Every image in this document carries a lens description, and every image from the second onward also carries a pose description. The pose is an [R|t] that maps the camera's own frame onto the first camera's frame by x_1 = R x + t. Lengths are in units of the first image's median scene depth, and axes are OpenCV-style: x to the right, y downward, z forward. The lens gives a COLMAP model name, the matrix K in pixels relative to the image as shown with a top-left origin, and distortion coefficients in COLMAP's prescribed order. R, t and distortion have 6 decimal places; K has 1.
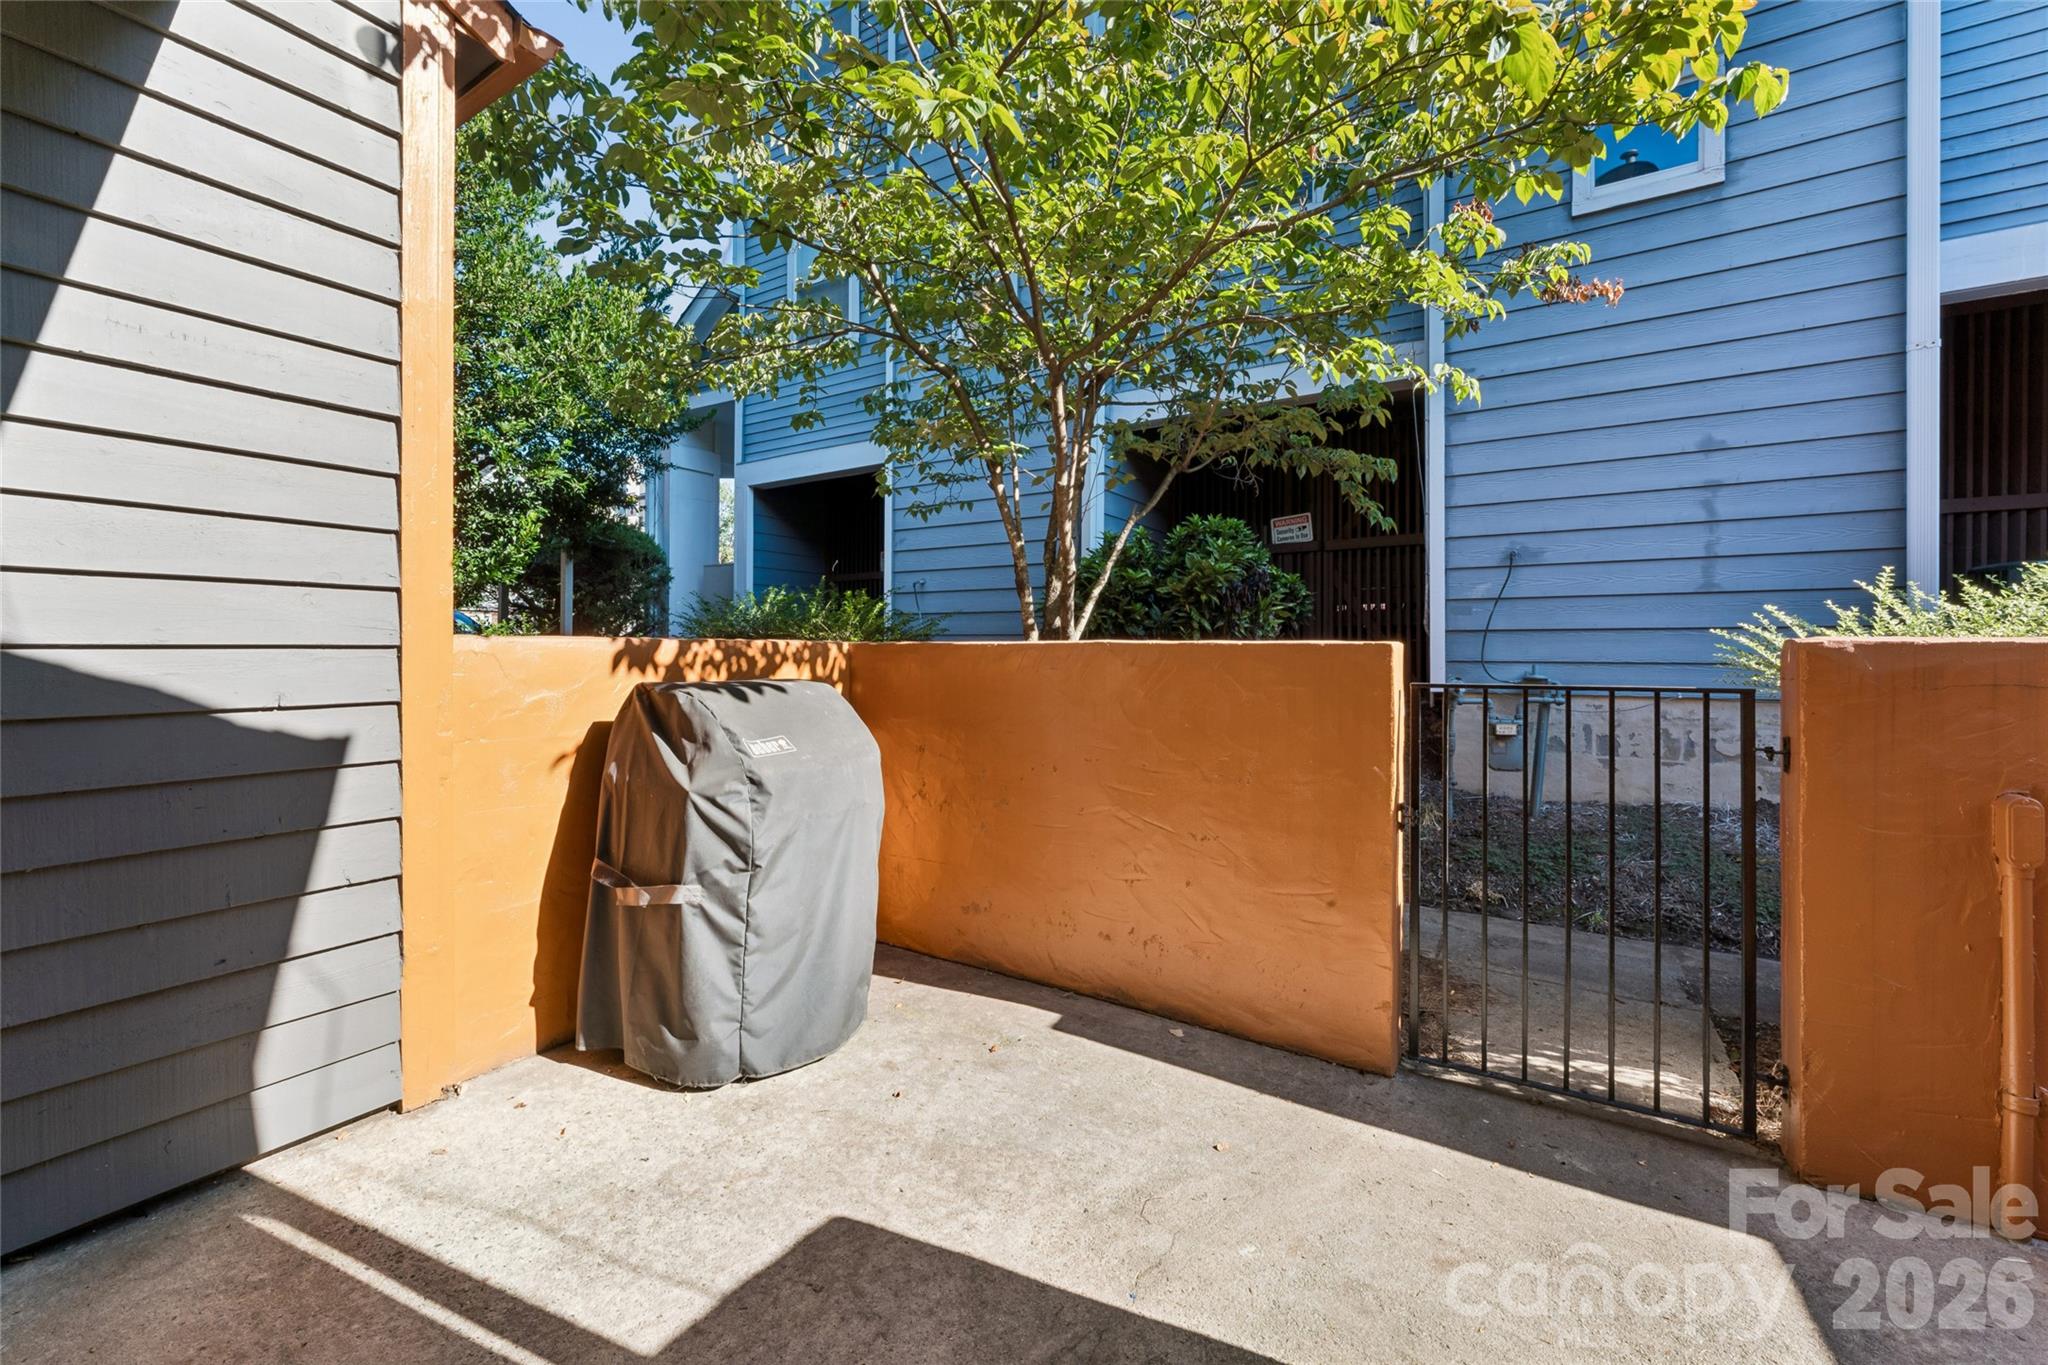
lens RADIAL K [[833.3, 0, 977.0], [0, 833.3, 646.7], [0, 0, 1]] dist [-0.002035, -0.000625]
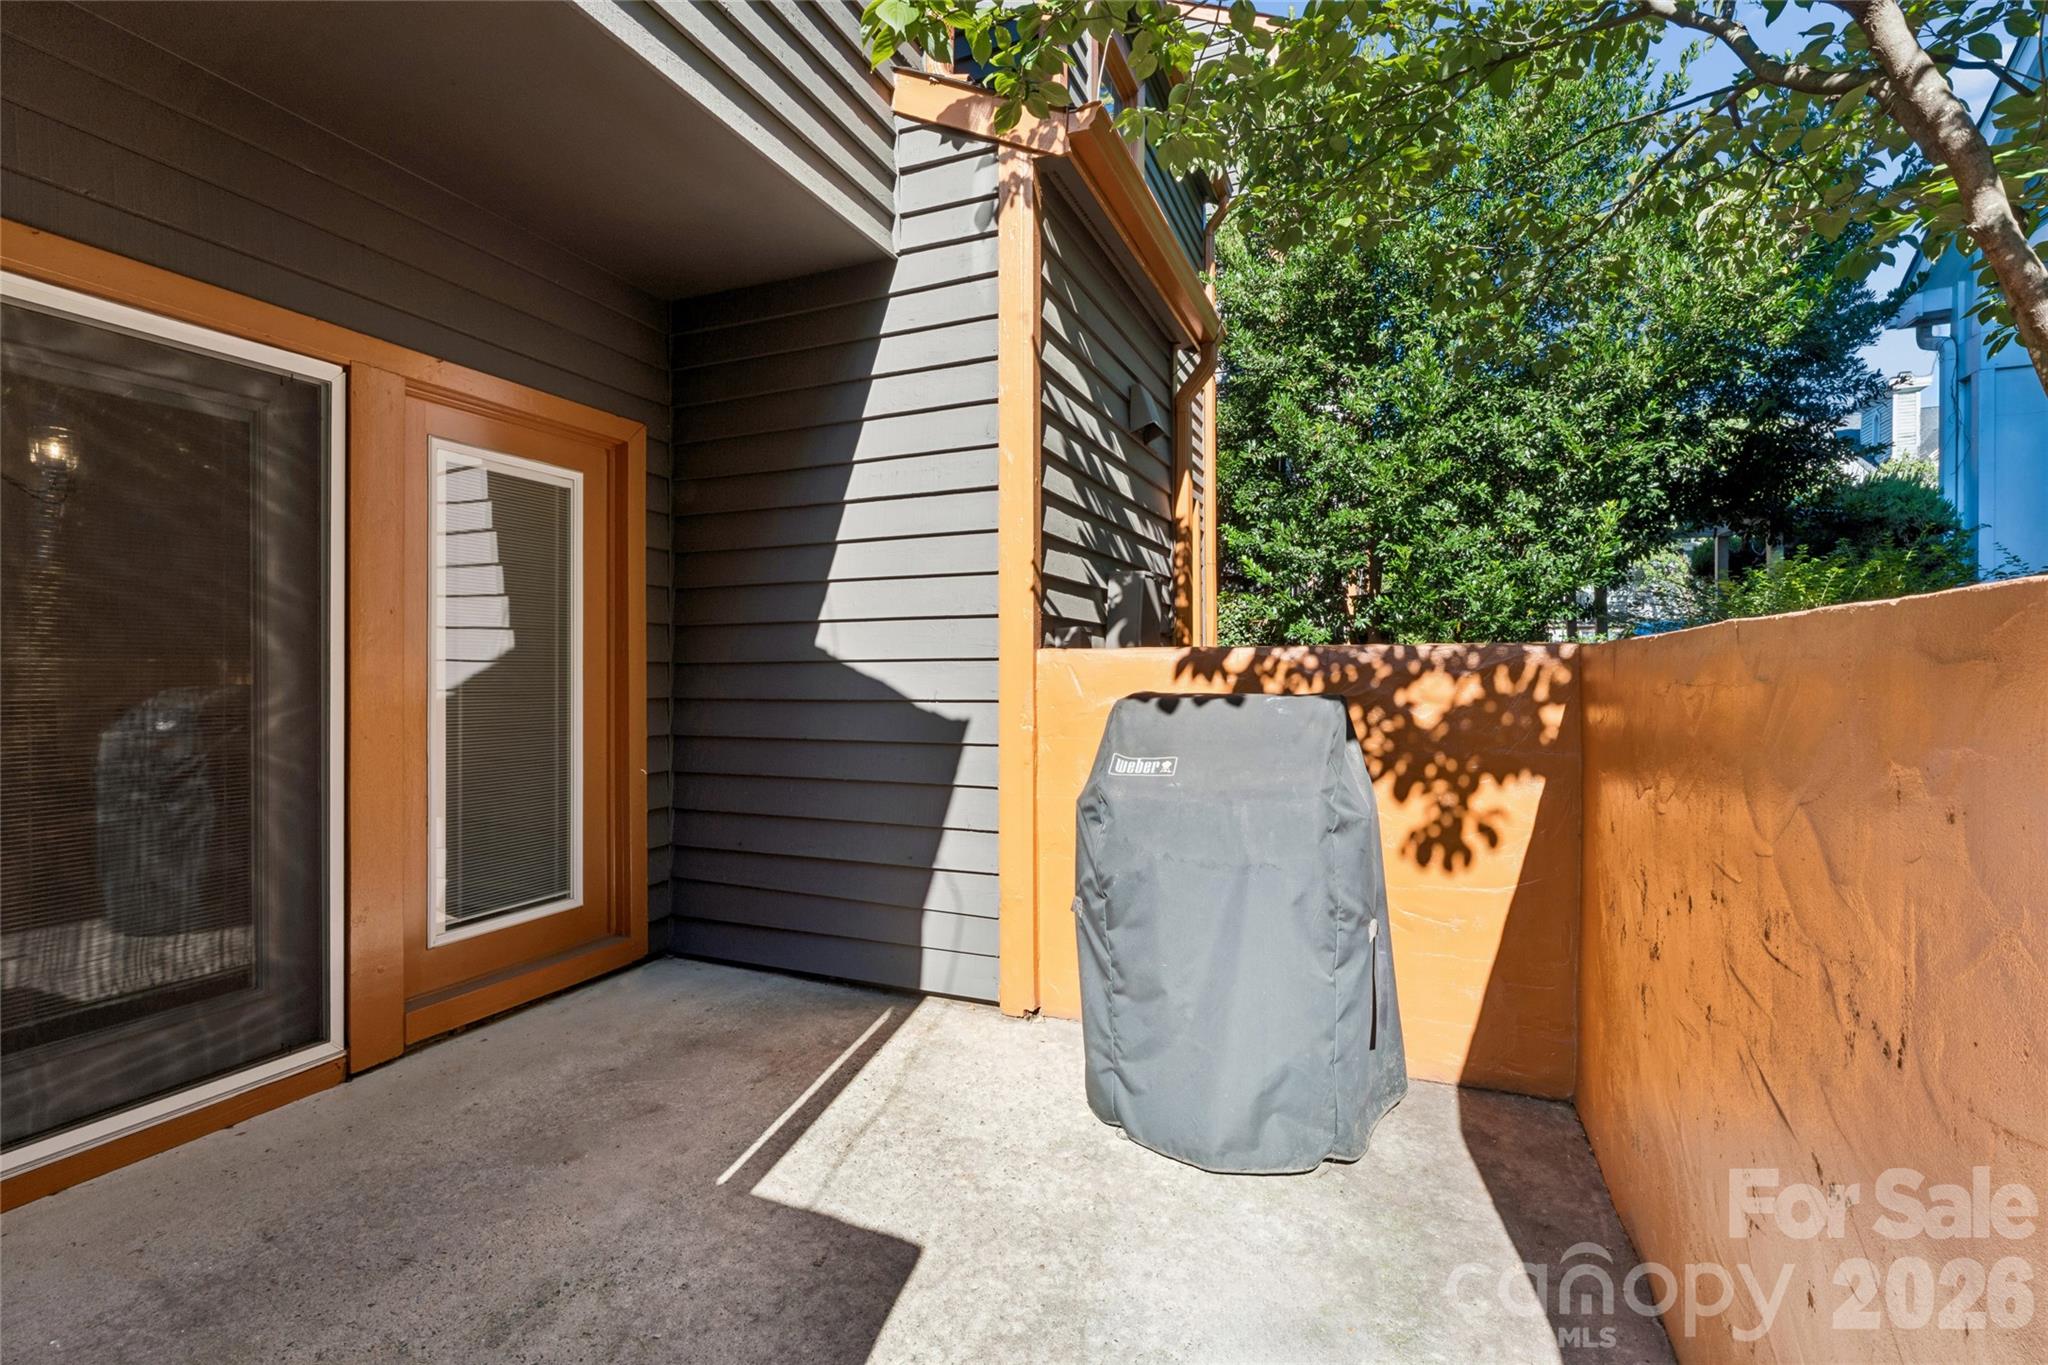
lens RADIAL K [[892.2, 0, 1018.2], [0, 892.2, 677.0], [0, 0, 1]] dist [-0.017186, 0.000159]
pose [[0.178772, -0.009070, -0.983849, 0.682797], [0.005788, 0.999950, -0.008166, 0.041259], [0.983874, -0.004235, 0.178815, 0.765031]]
